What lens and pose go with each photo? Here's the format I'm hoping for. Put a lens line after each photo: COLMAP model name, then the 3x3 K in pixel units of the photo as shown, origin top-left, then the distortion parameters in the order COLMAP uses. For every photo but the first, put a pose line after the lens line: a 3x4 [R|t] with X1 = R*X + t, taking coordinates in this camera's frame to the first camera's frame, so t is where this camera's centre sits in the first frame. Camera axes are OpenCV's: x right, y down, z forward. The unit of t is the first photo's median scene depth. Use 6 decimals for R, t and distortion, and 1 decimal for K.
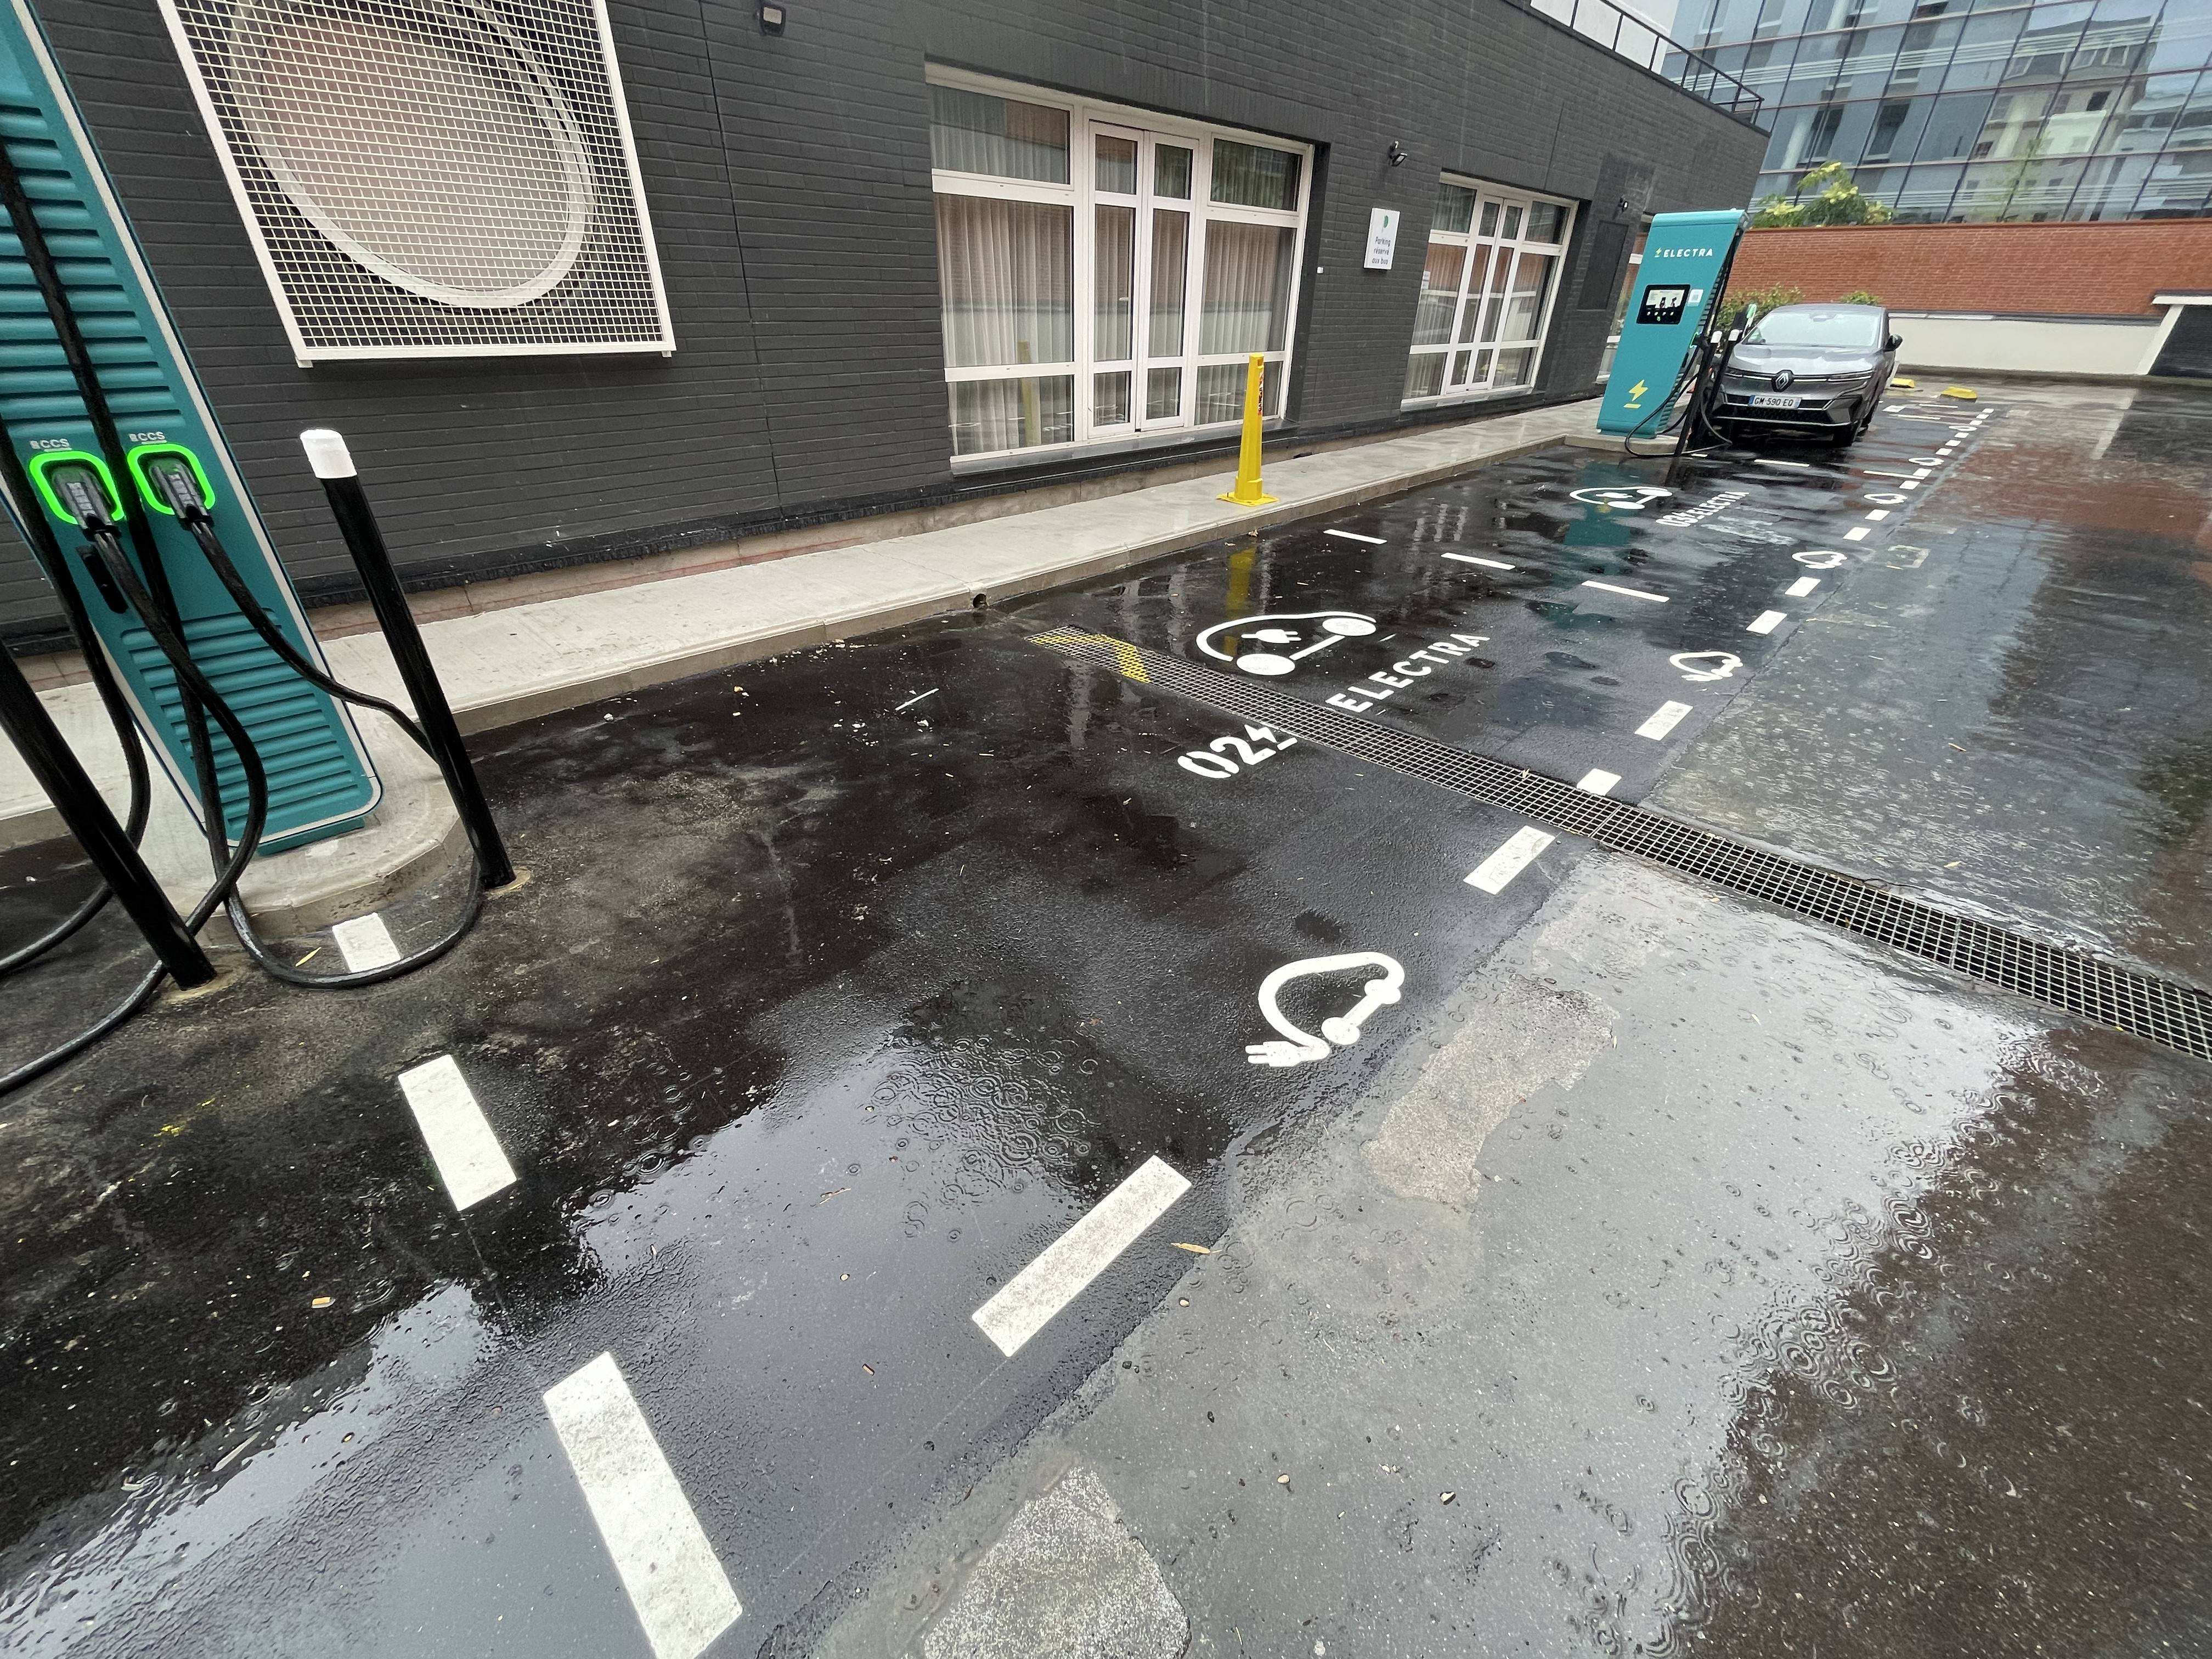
lens RADIAL K [[896.3, 0, 1113.7], [0, 896.3, 836.4], [0, 0, 1]] dist [-0.004294, -0.001383]
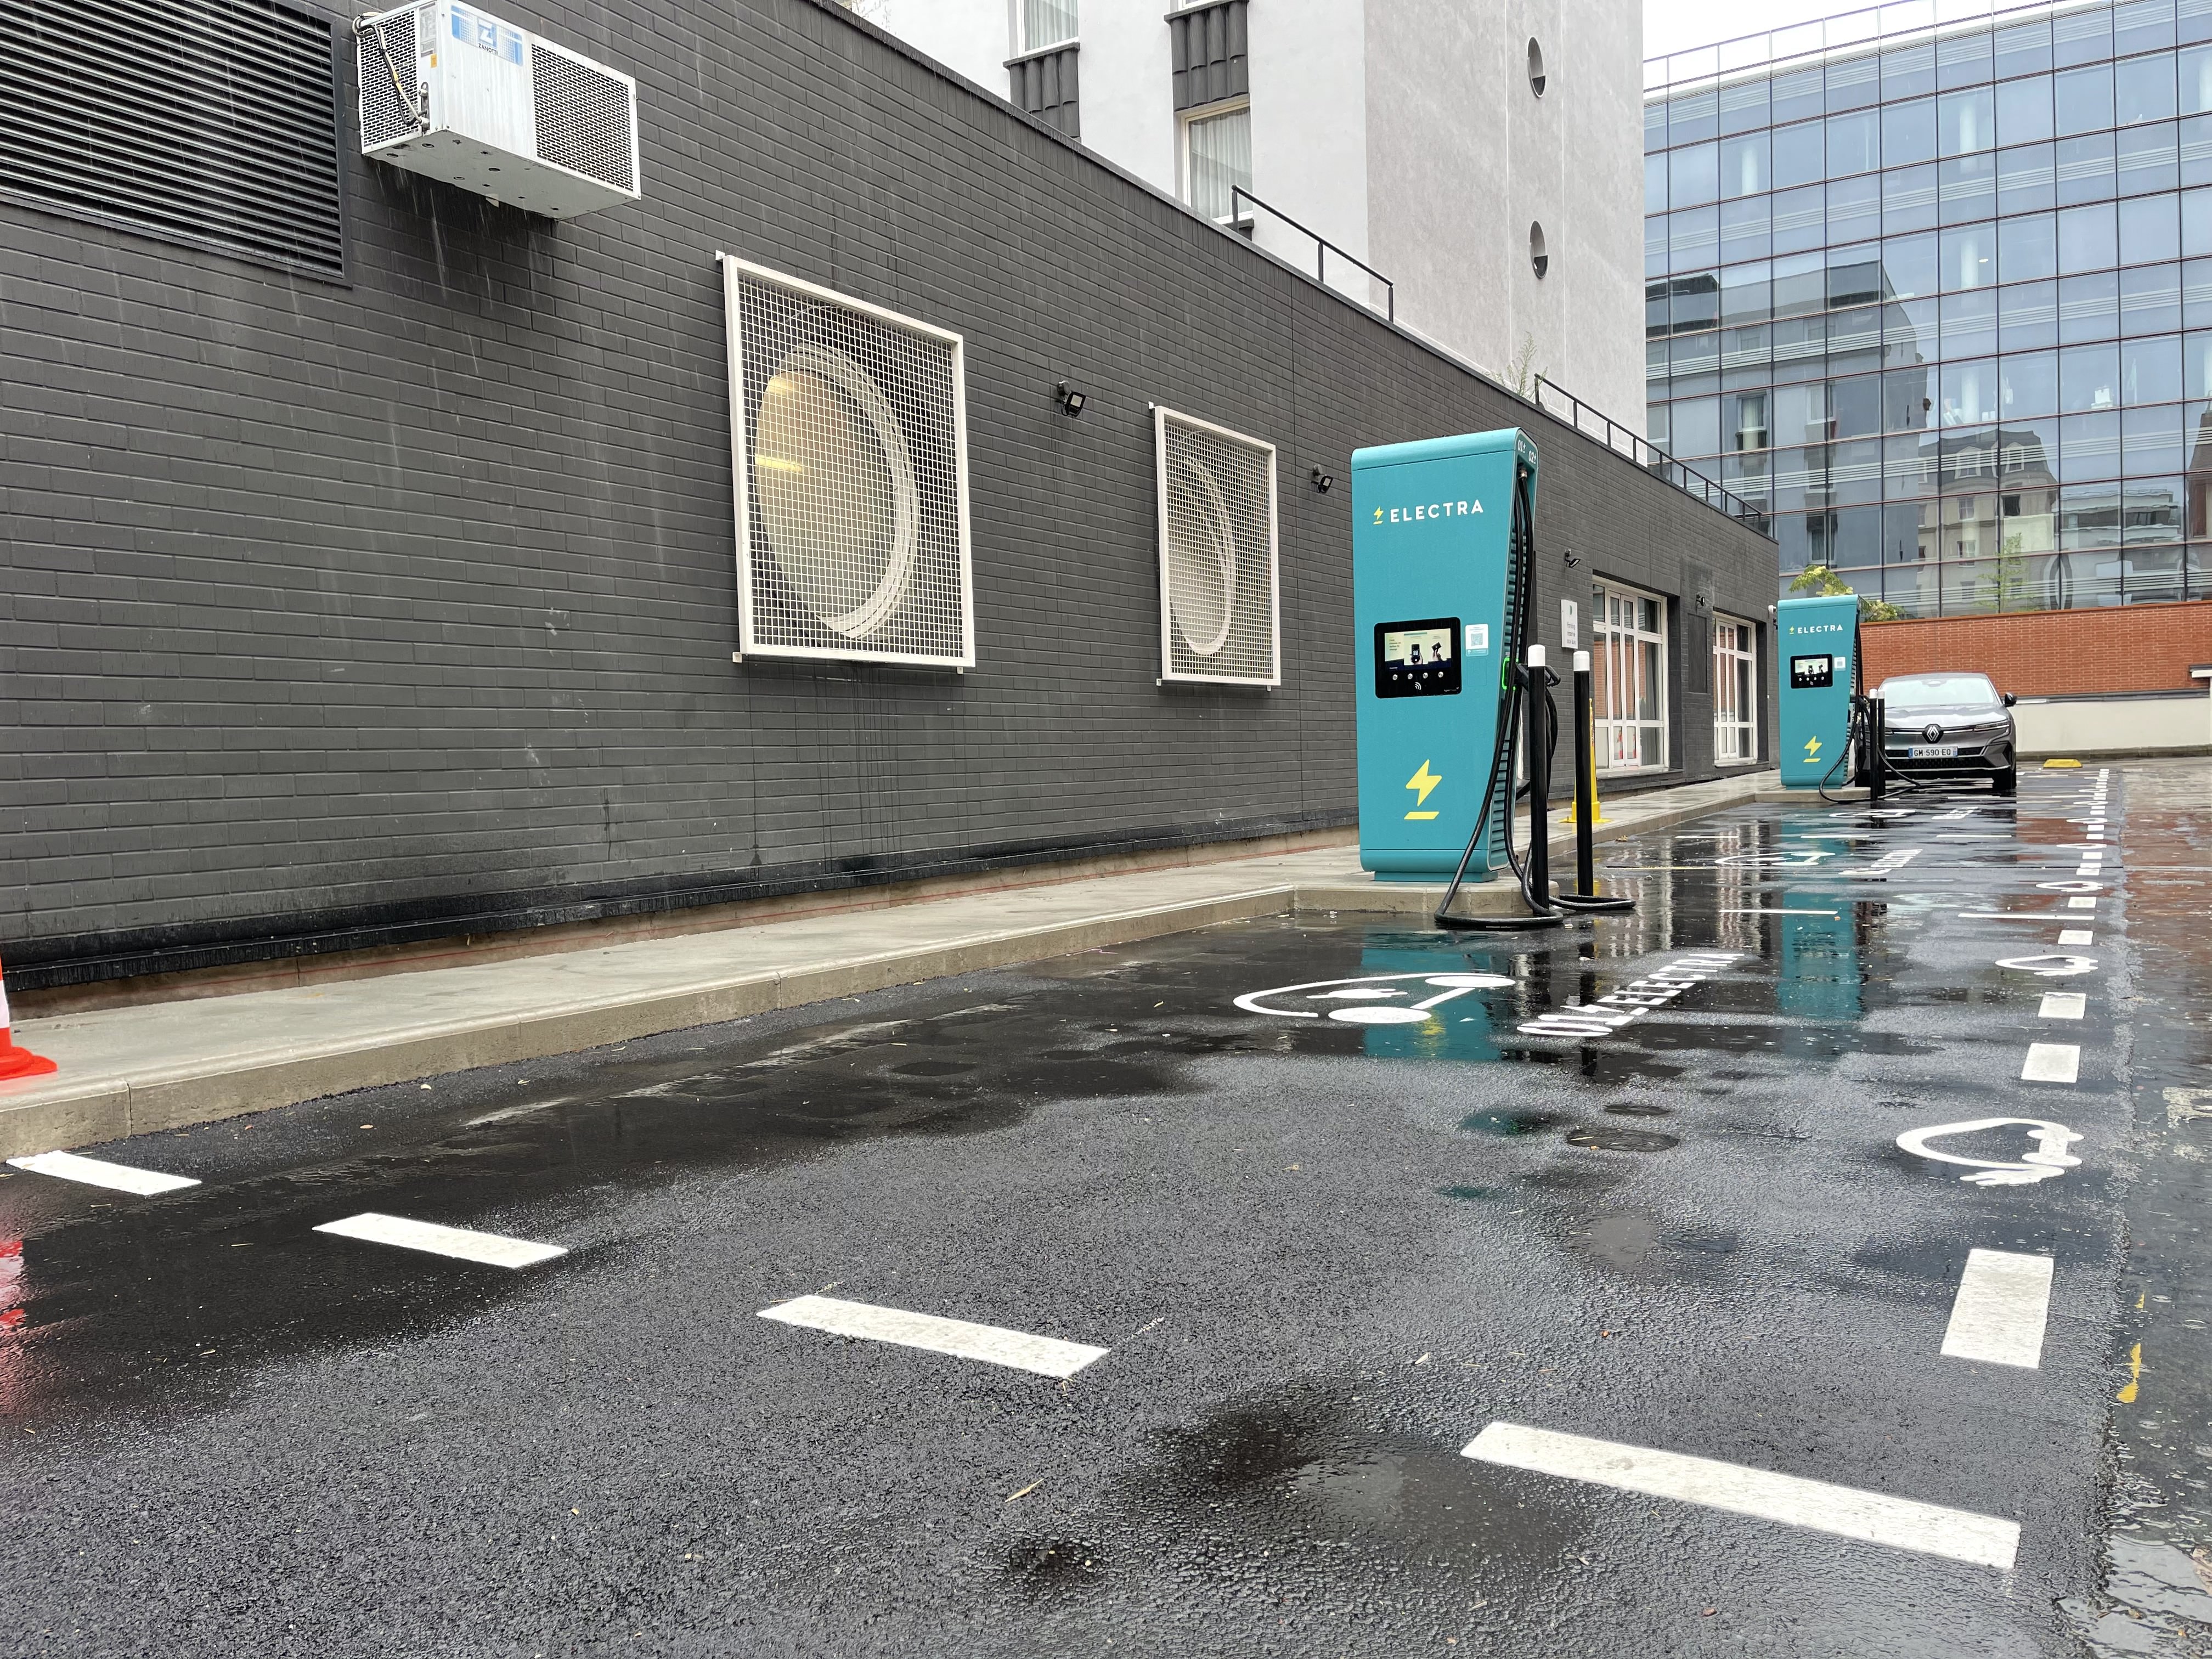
lens RADIAL K [[1661.9, 0, 1102.1], [0, 1661.9, 833.0], [0, 0, 1]] dist [0.015309, 0.002446]
pose [[0.973894, -0.051575, 0.221067, -0.569350], [0.151998, 0.871469, -0.466302, 0.313552], [-0.168604, 0.487731, 0.856558, -0.387552]]
